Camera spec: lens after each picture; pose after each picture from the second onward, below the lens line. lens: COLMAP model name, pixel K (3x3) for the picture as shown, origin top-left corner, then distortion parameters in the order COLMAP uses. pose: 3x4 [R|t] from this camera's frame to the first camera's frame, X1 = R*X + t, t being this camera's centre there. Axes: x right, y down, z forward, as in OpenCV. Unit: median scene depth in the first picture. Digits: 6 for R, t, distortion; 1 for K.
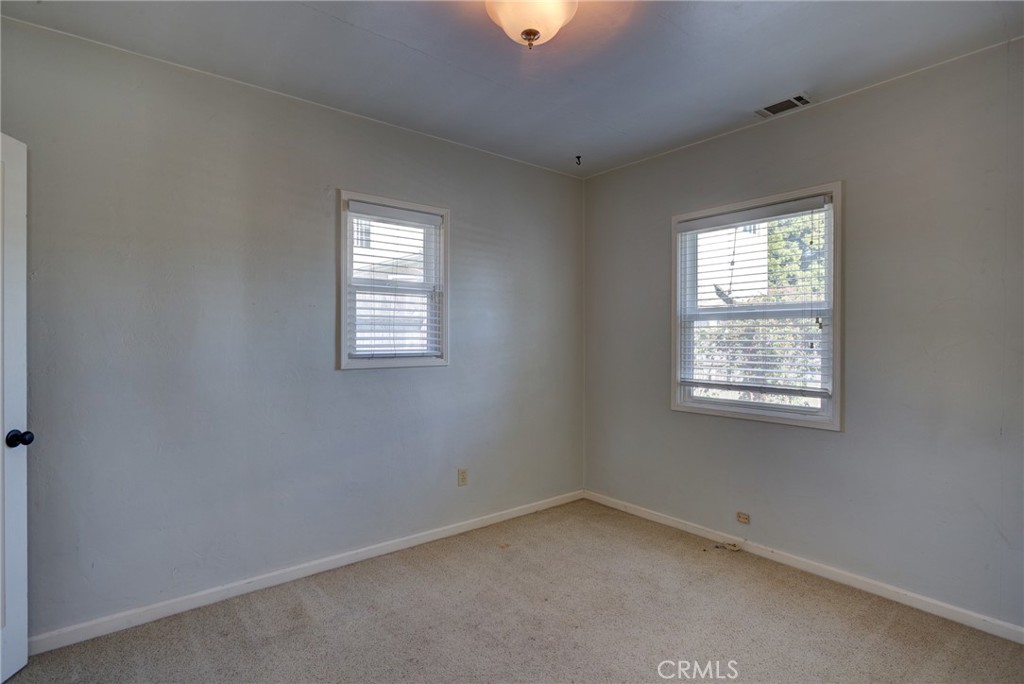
lens RADIAL K [[504.8, 0, 513.7], [0, 504.8, 341.5], [0, 0, 1]] dist [-0.019013, 0.004804]
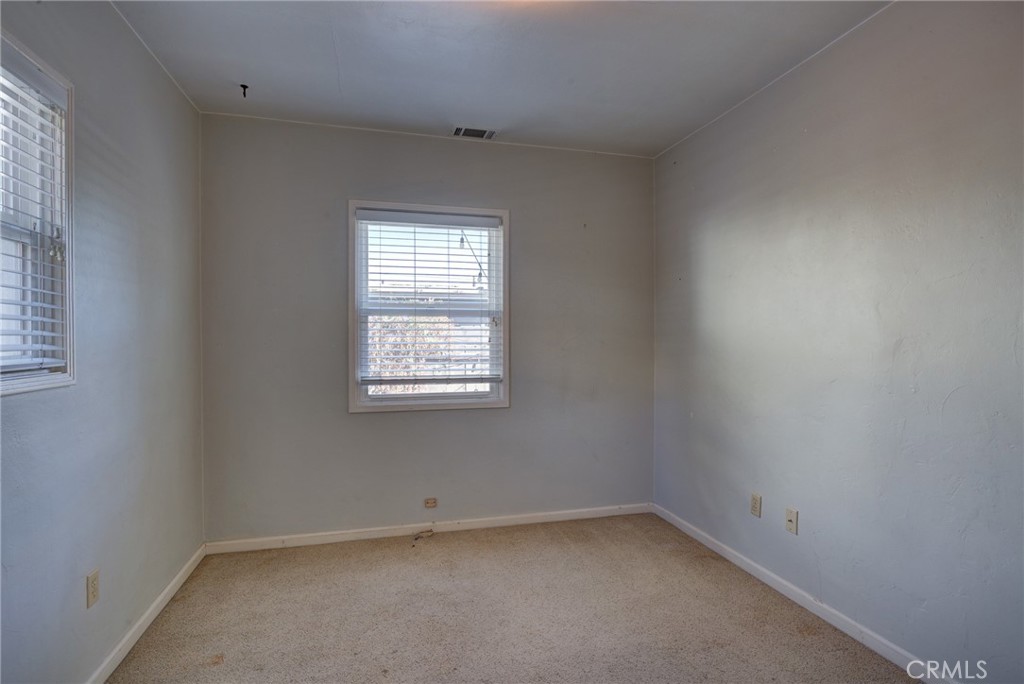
lens RADIAL K [[504.8, 0, 515.5], [0, 504.8, 340.8], [0, 0, 1]] dist [-0.019013, 0.004804]
pose [[0.405260, -0.011347, 0.914131, -0.455957], [0.005324, 0.999935, 0.010052, -0.001821], [-0.914186, 0.000793, 0.405294, 0.414407]]
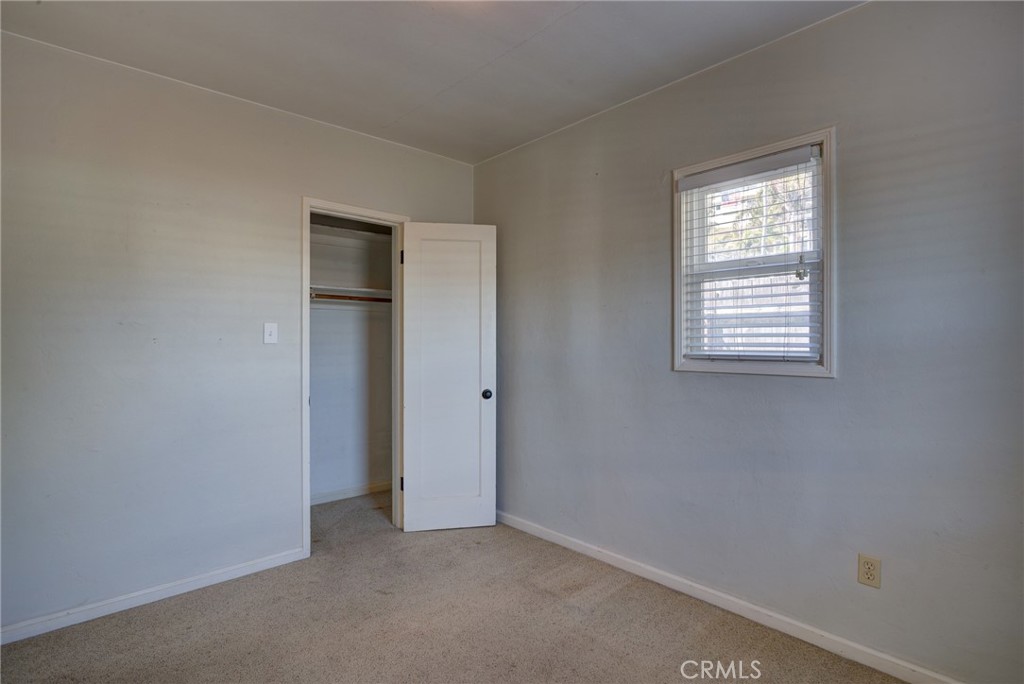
lens RADIAL K [[504.8, 0, 513.2], [0, 504.8, 343.2], [0, 0, 1]] dist [-0.019013, 0.004804]
pose [[0.056226, 0.004723, -0.998407, 0.510868], [-0.001910, 0.999987, 0.004623, 0.003206], [0.998416, 0.001647, 0.056235, 0.629856]]
